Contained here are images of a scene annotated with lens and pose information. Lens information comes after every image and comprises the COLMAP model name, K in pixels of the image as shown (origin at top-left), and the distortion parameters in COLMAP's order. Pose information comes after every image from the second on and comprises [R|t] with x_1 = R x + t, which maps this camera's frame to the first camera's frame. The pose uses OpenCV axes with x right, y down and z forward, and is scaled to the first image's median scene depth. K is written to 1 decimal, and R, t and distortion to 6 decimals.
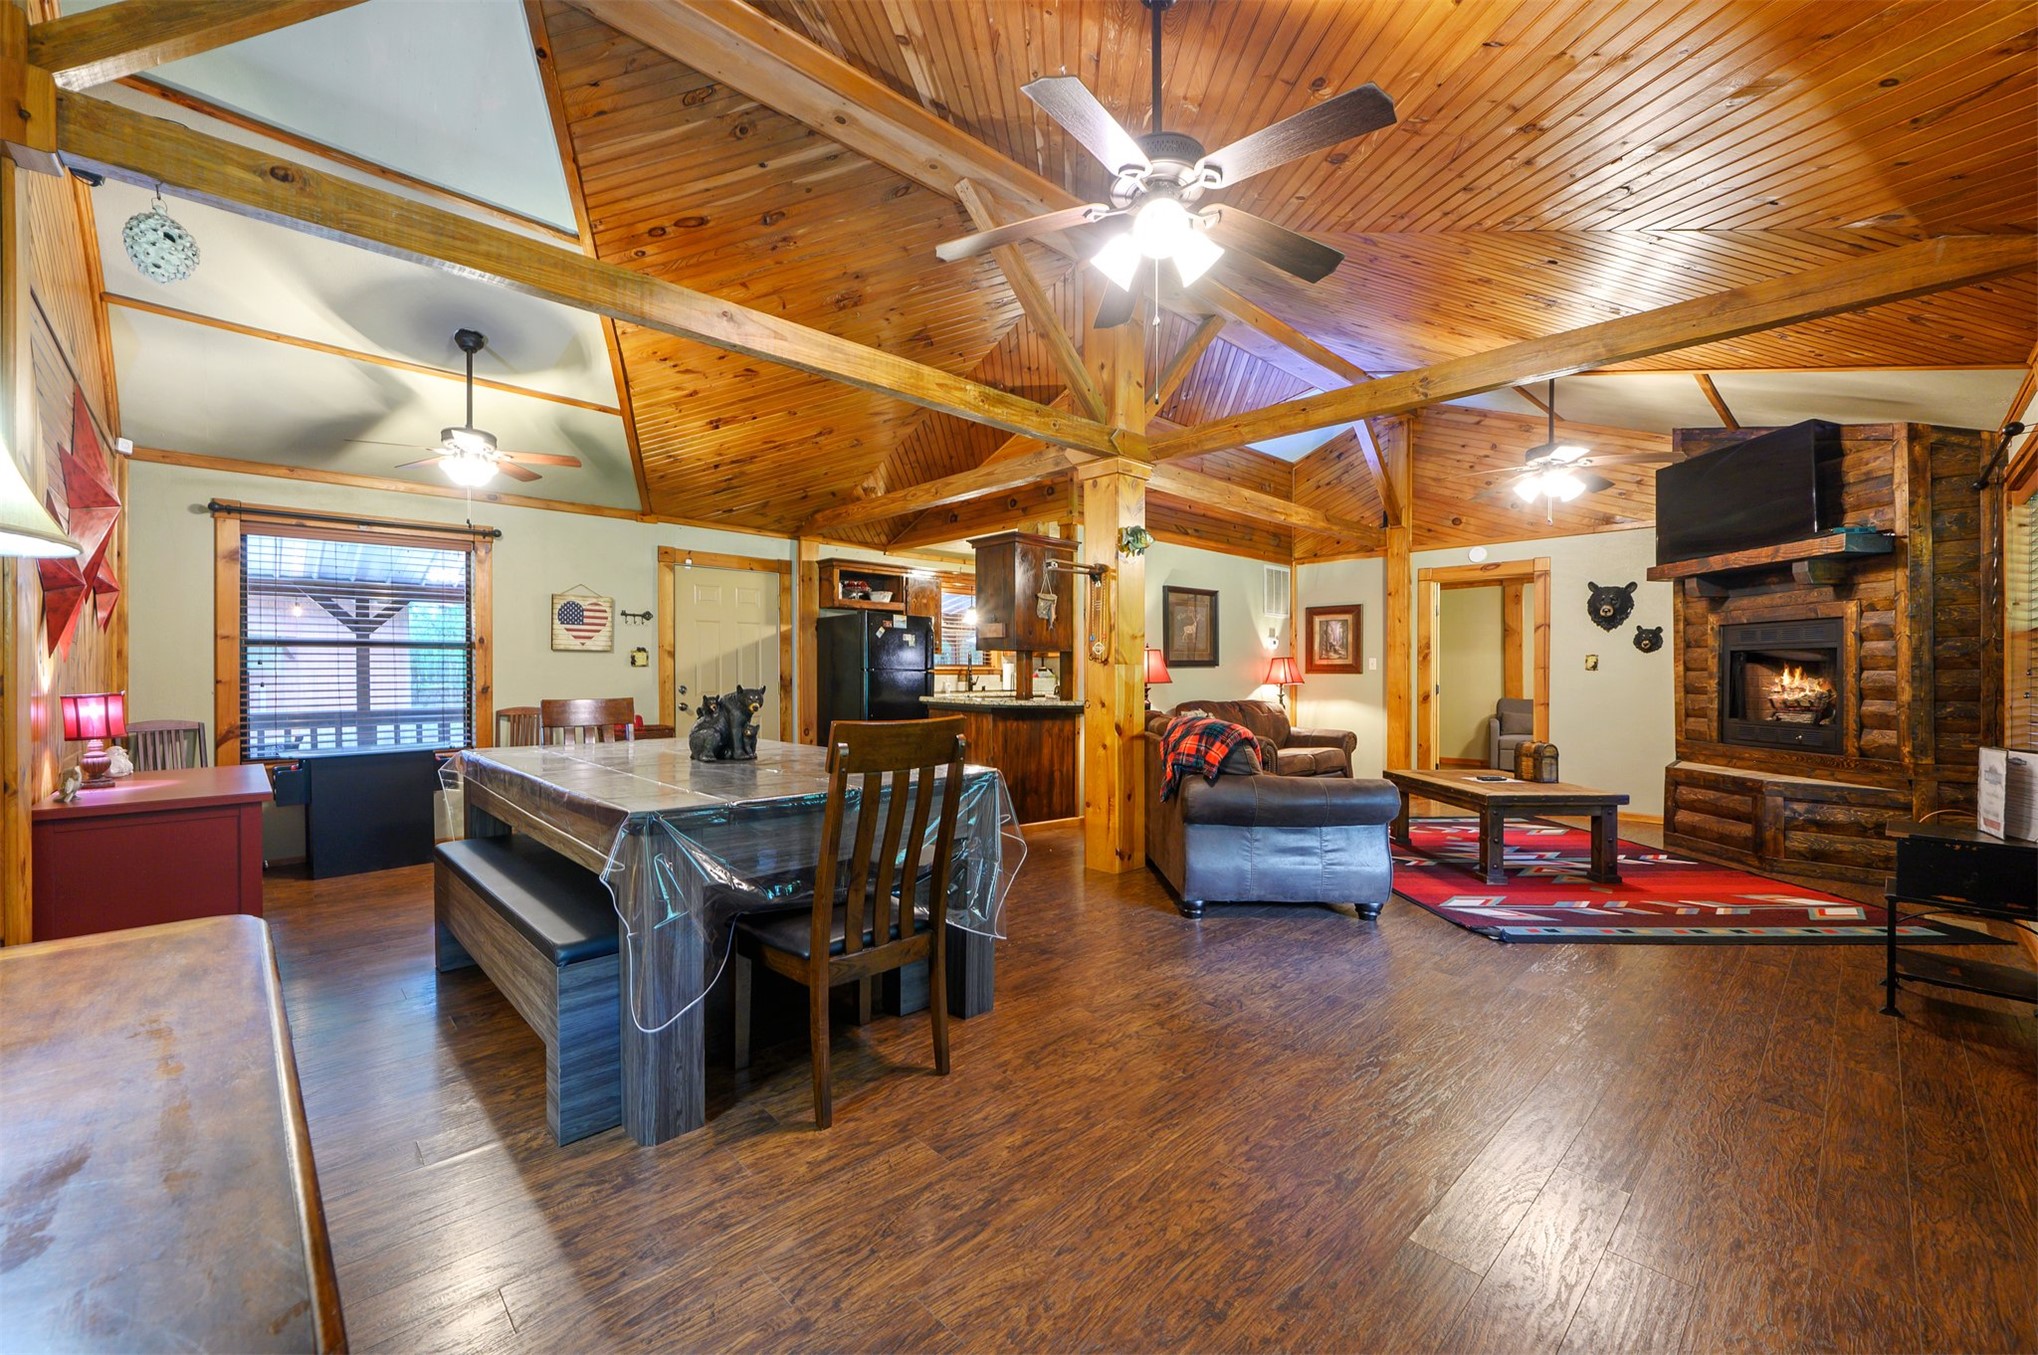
lens RADIAL K [[813.5, 0, 1013.6], [0, 813.5, 672.6], [0, 0, 1]] dist [-0.001168, -0.000104]
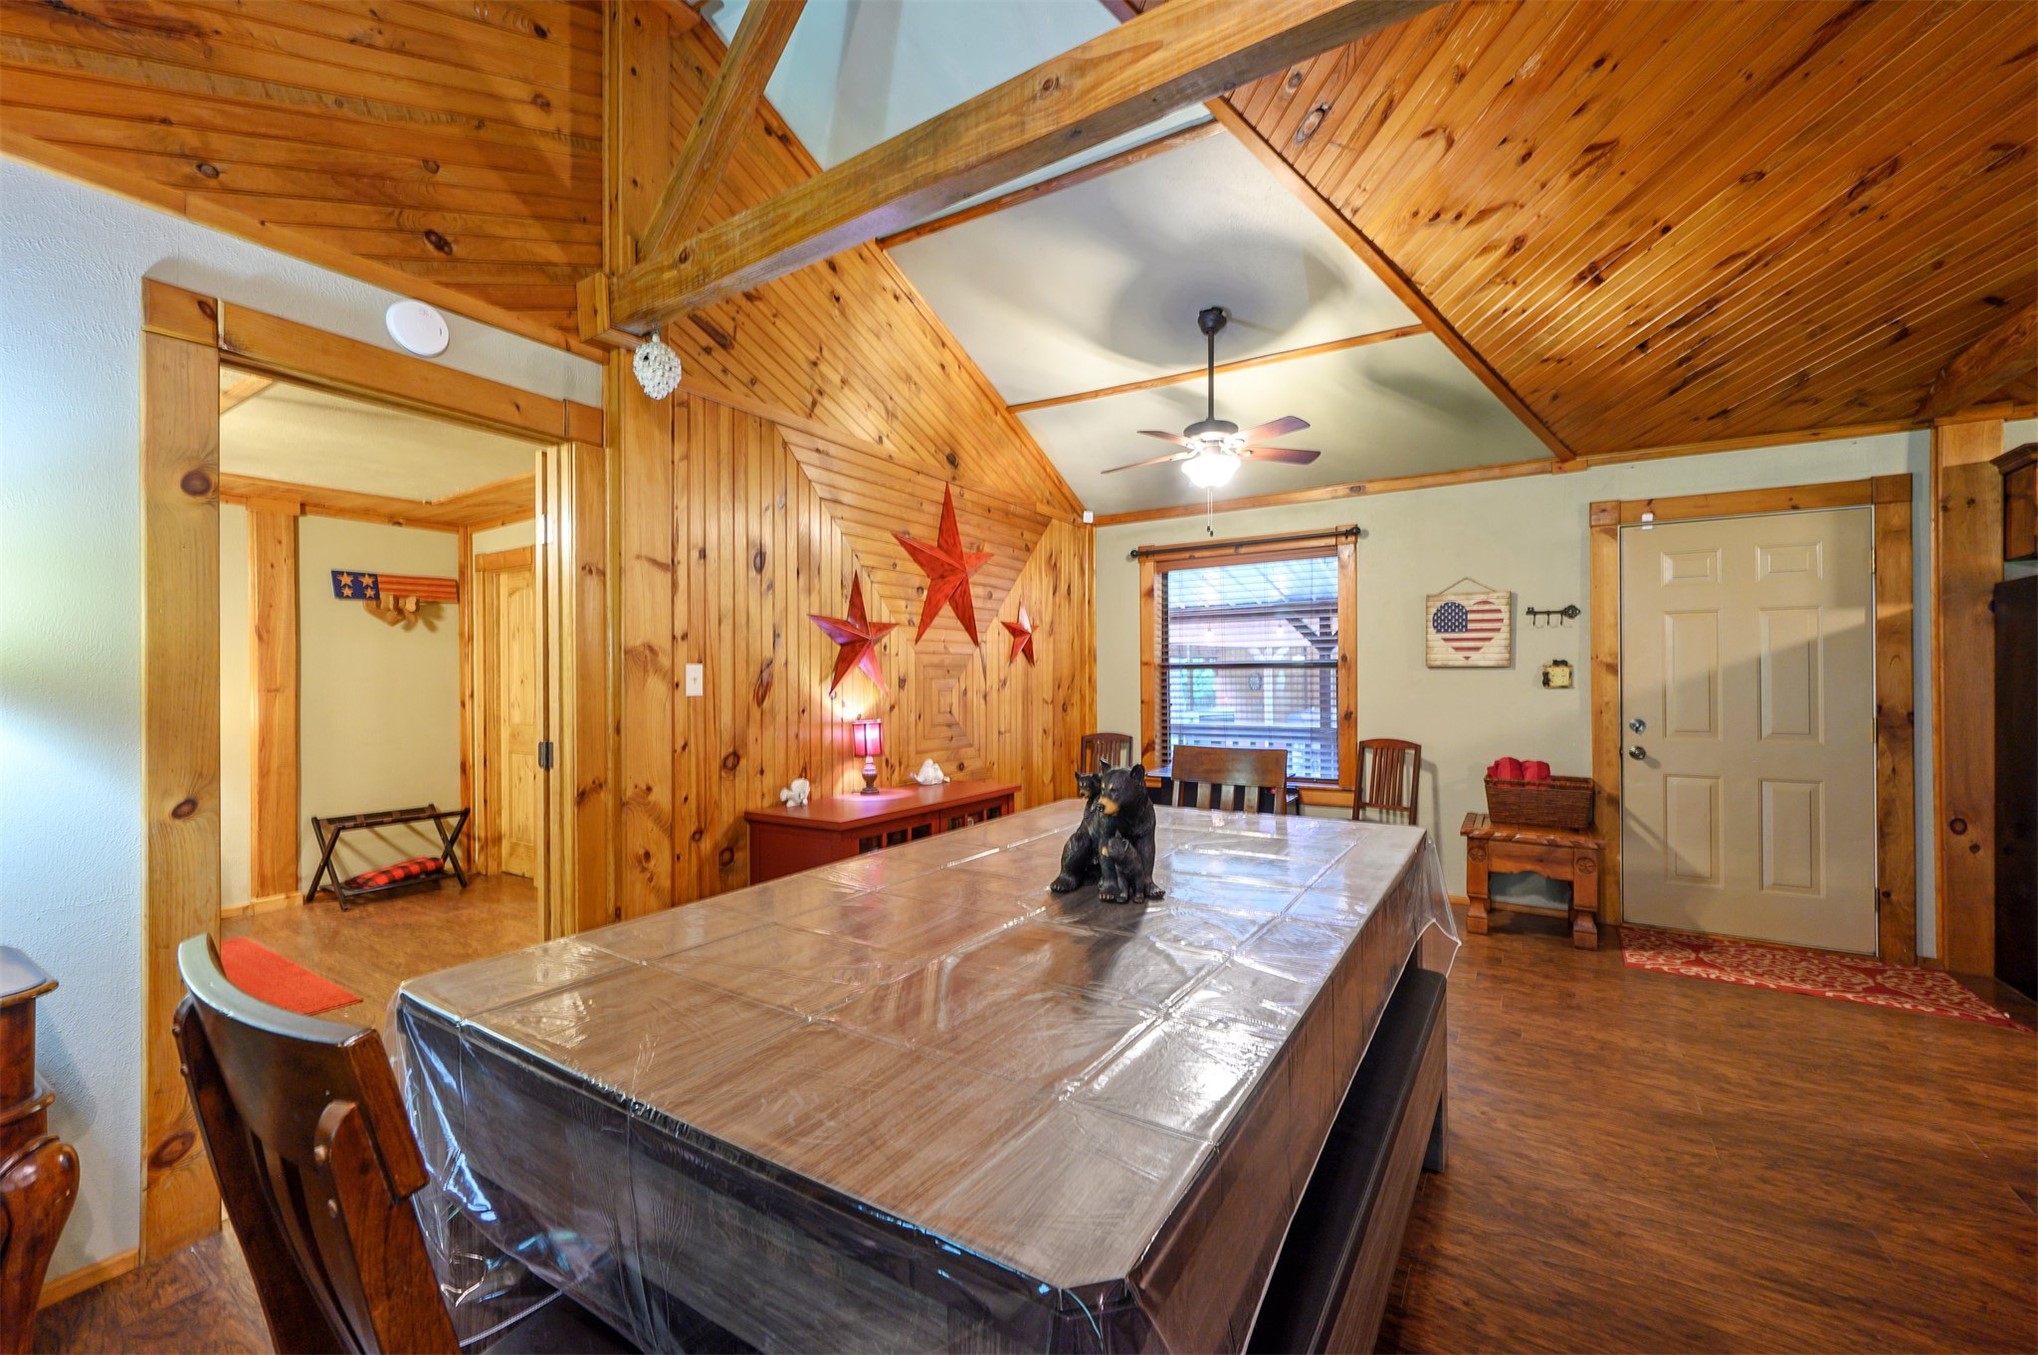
lens RADIAL K [[813.5, 0, 1012.5], [0, 813.5, 680.9], [0, 0, 1]] dist [-0.001168, -0.000104]
pose [[0.226470, 0.000652, -0.974018, 0.095712], [0.001360, 0.999999, 0.000985, -0.014837], [0.974017, -0.001547, 0.226469, 0.414942]]
